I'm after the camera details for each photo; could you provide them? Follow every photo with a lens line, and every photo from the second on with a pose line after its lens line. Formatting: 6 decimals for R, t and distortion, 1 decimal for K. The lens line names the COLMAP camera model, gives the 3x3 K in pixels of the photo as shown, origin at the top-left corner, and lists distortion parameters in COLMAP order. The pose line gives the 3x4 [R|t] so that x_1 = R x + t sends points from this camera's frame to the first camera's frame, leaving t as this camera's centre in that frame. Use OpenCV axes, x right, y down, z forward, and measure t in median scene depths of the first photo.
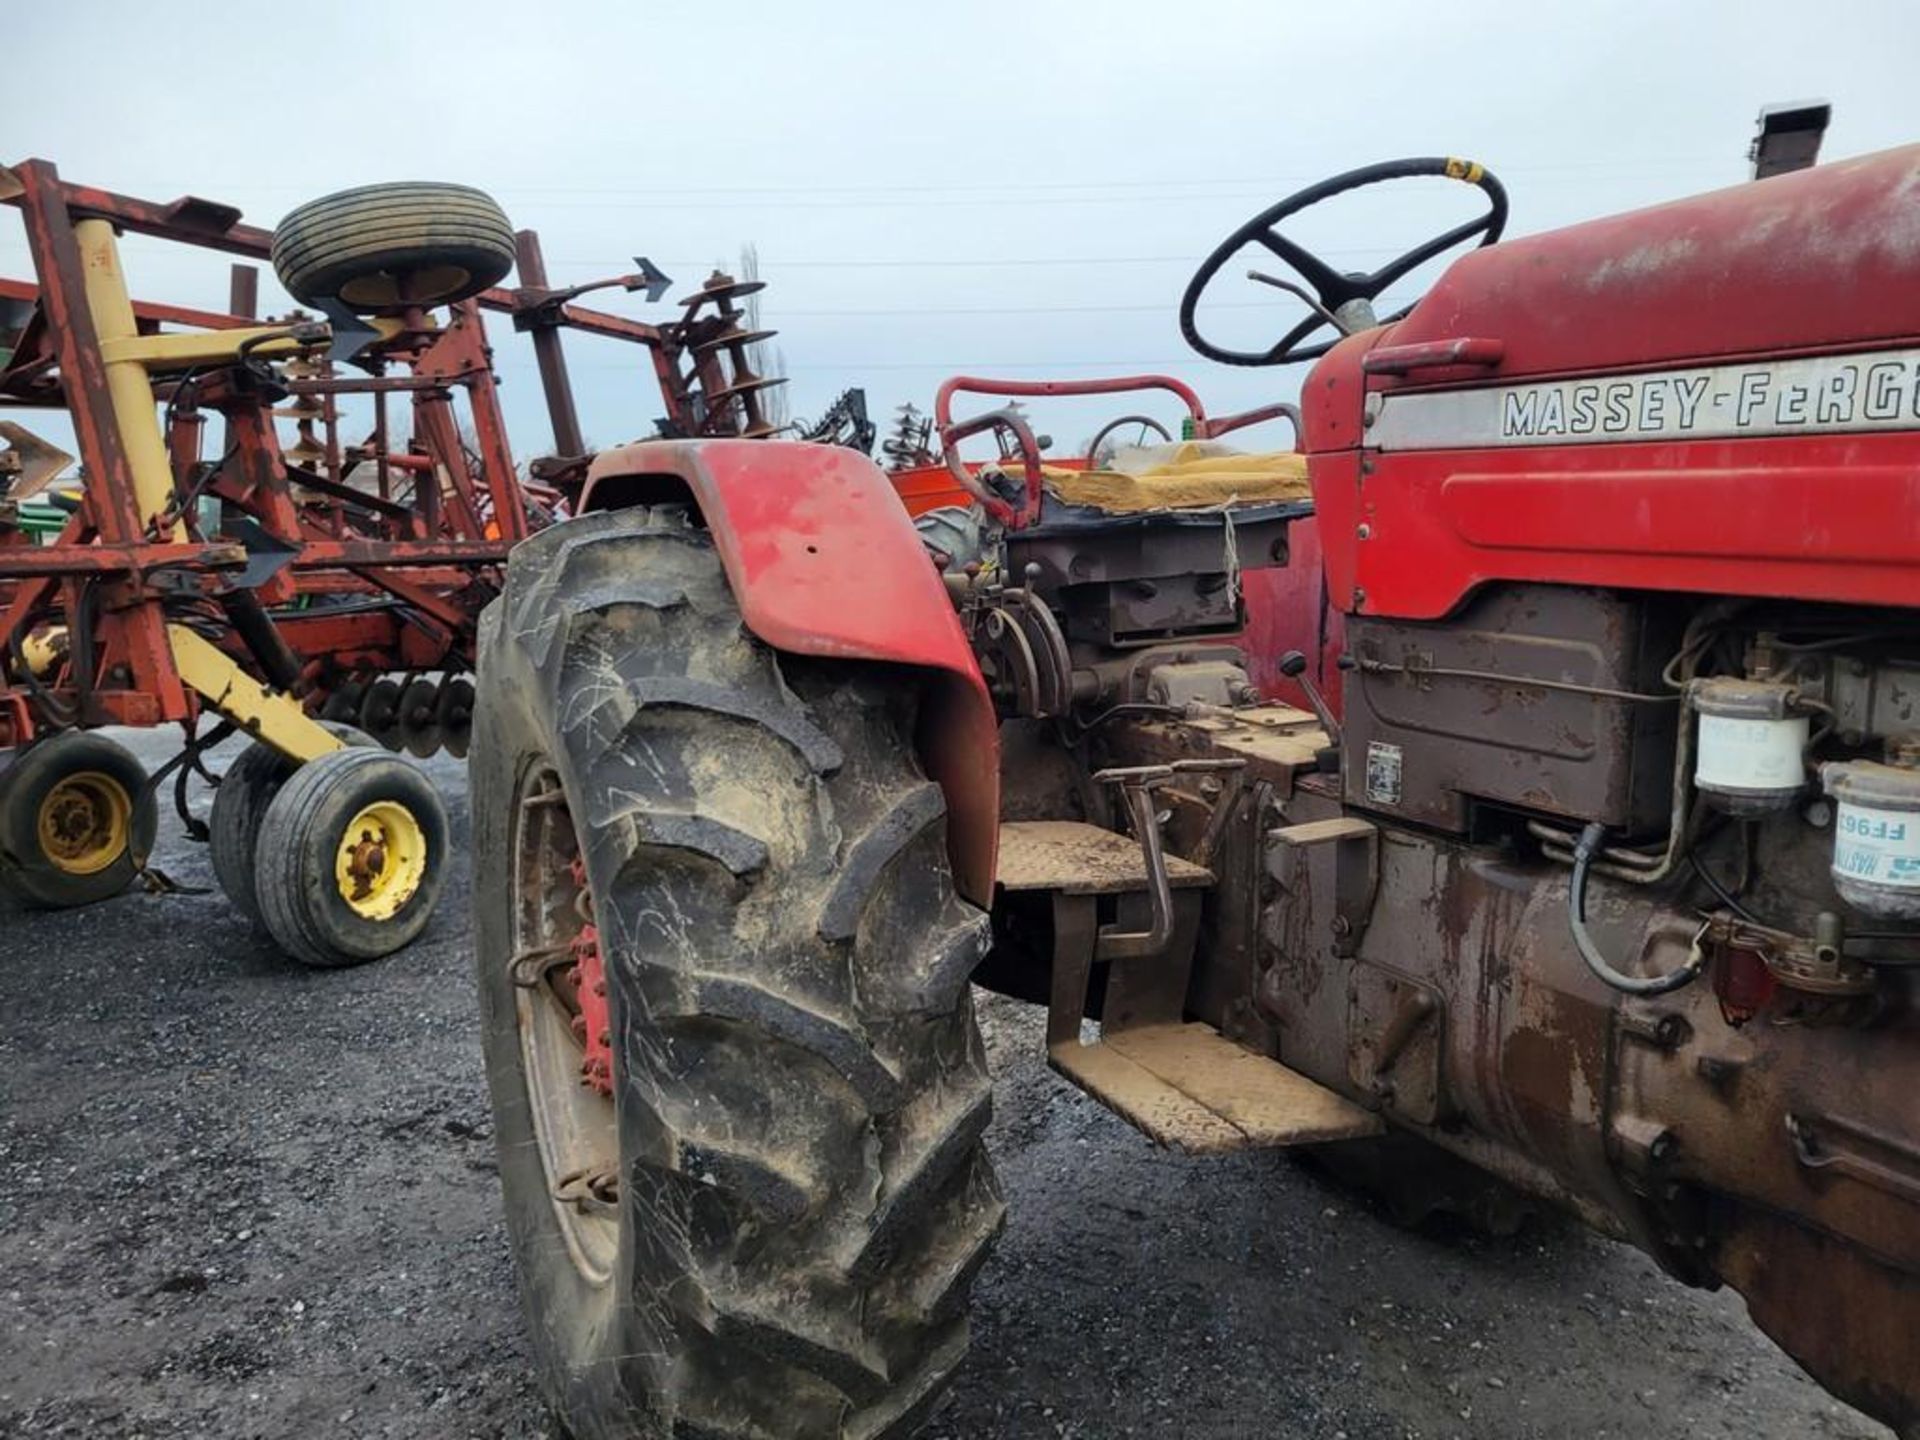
lens RADIAL K [[1550.8, 0, 970.8], [0, 1550.8, 734.3], [0, 0, 1]] dist [0.040377, -0.007377]
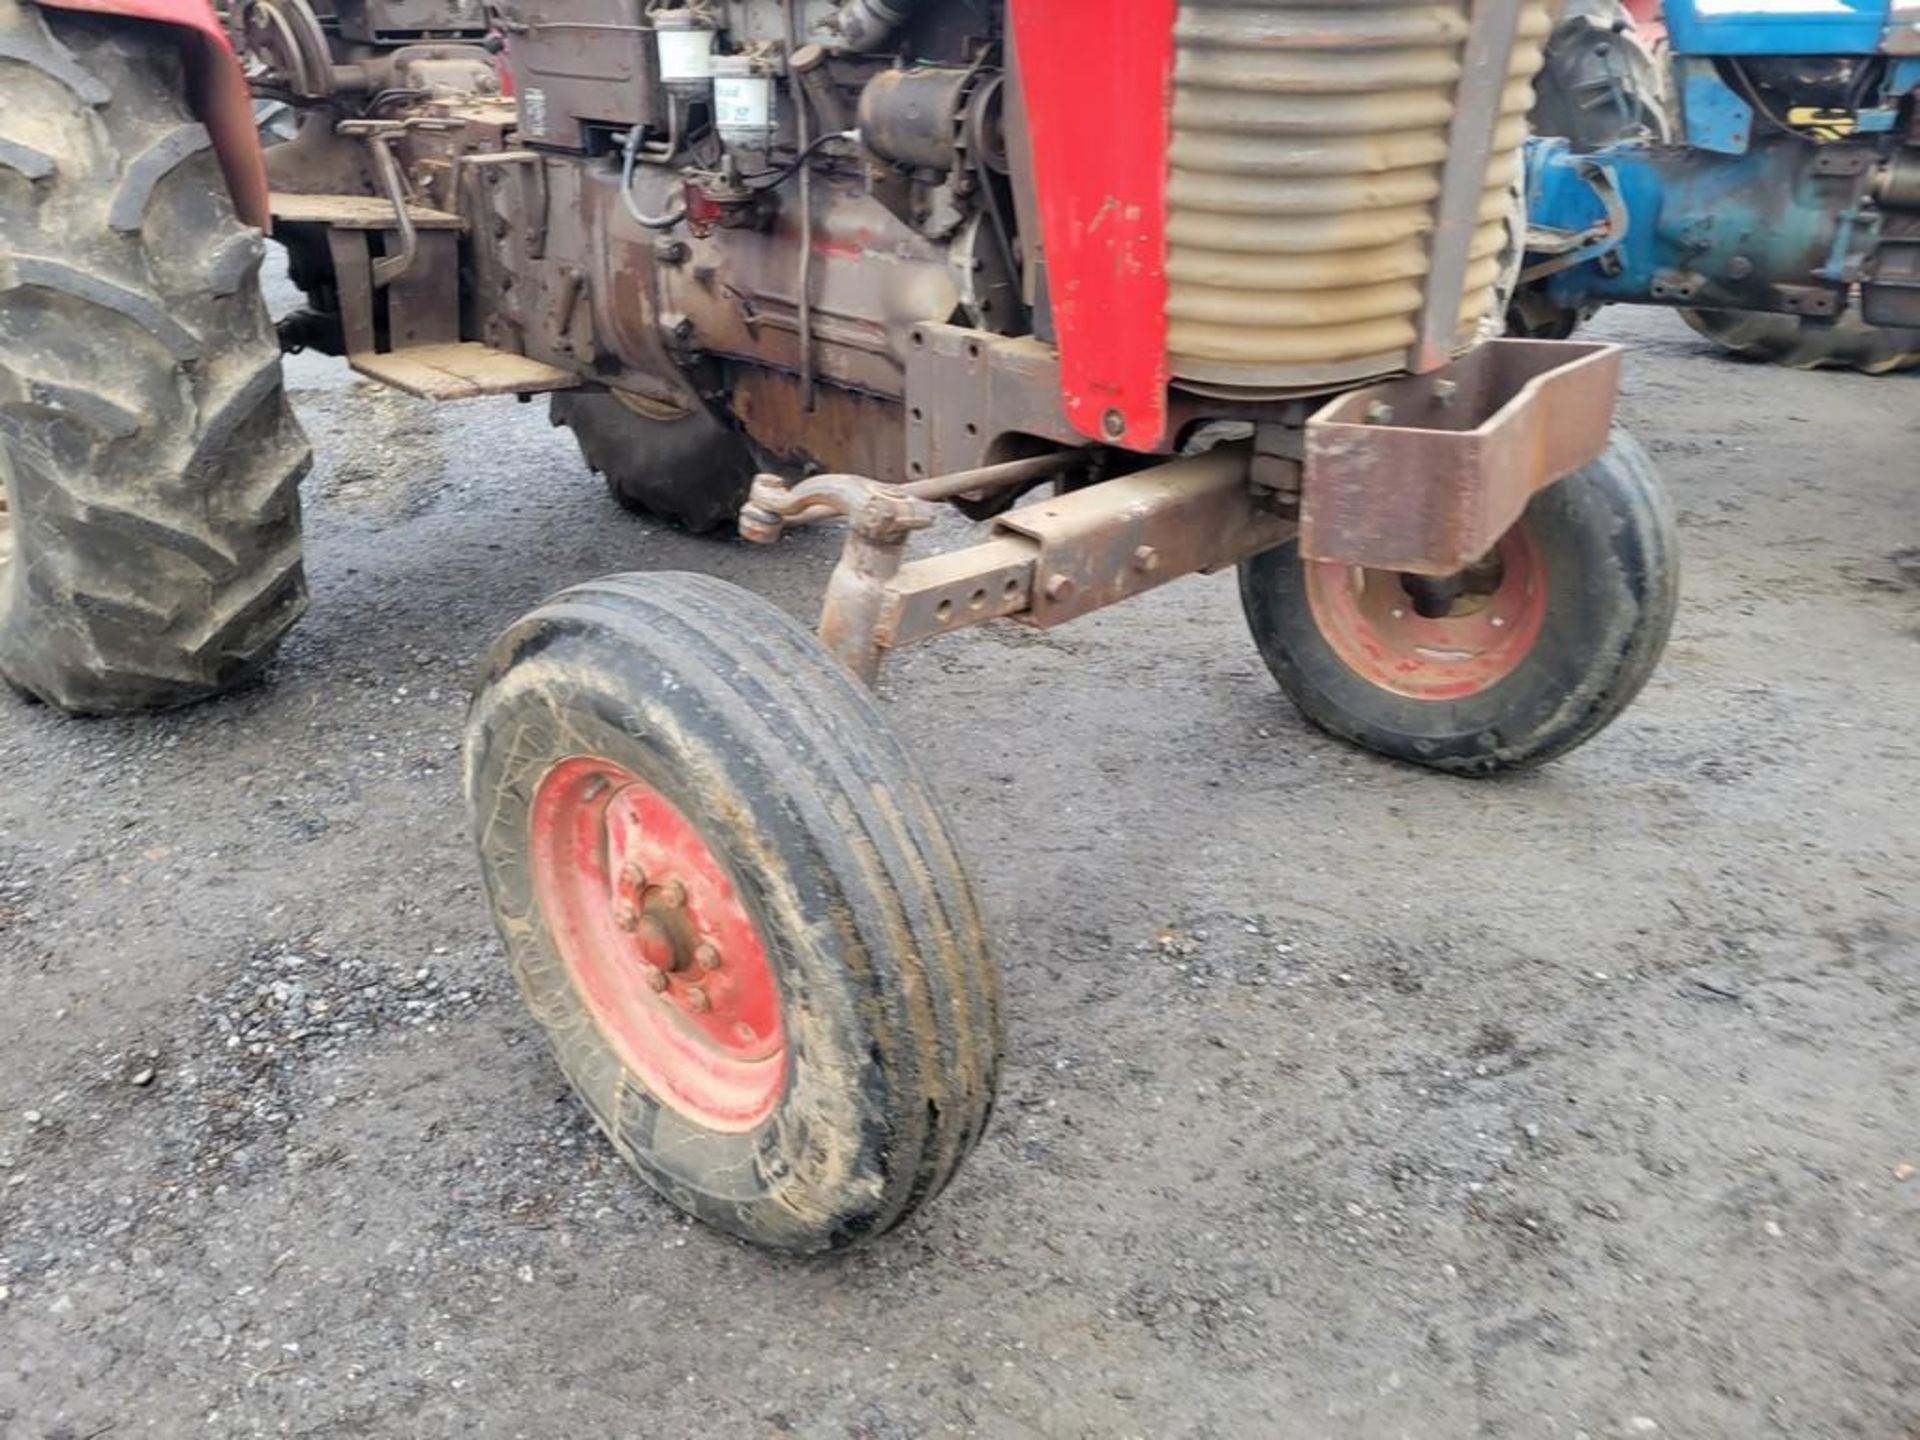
lens RADIAL K [[1483.0, 0, 949.0], [0, 1483.0, 742.0], [0, 0, 1]] dist [0.055342, -0.035193]
pose [[0.951180, -0.116710, 0.285718, 0.121513], [0.025158, 0.951984, 0.305113, 0.122325], [-0.307608, -0.283030, 0.908444, -0.398400]]
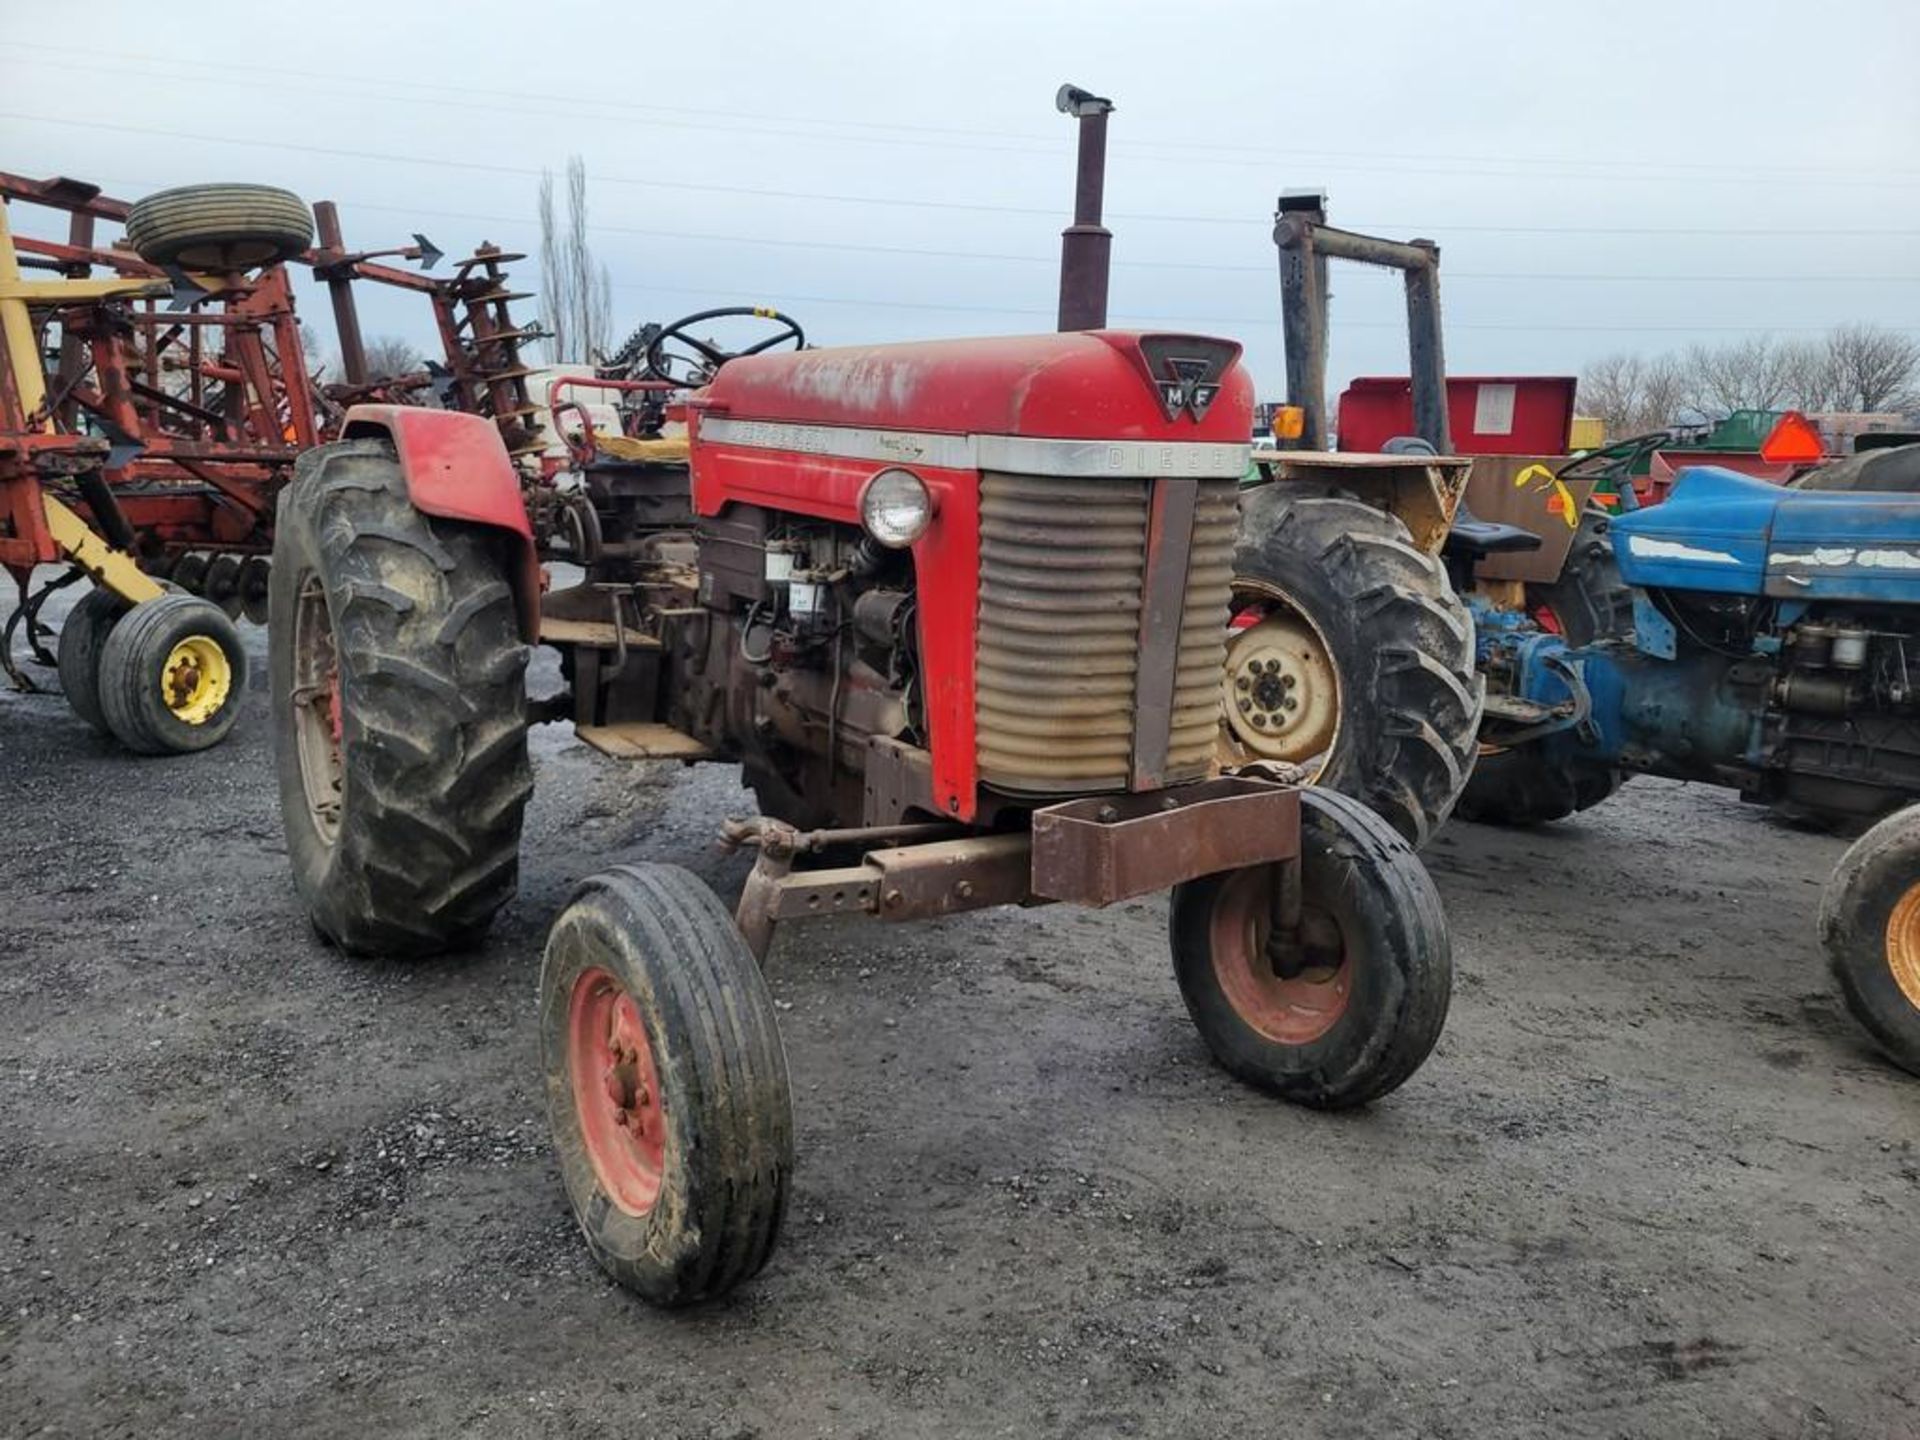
lens RADIAL K [[1461.0, 0, 960.0], [0, 1461.0, 720.0], [0, 0, 1]] dist [0.035376, -0.010378]
pose [[0.990401, 0.042199, 0.131628, 0.261531], [-0.047334, 0.998225, 0.036133, 0.091063], [-0.129870, -0.042017, 0.990640, -0.831647]]
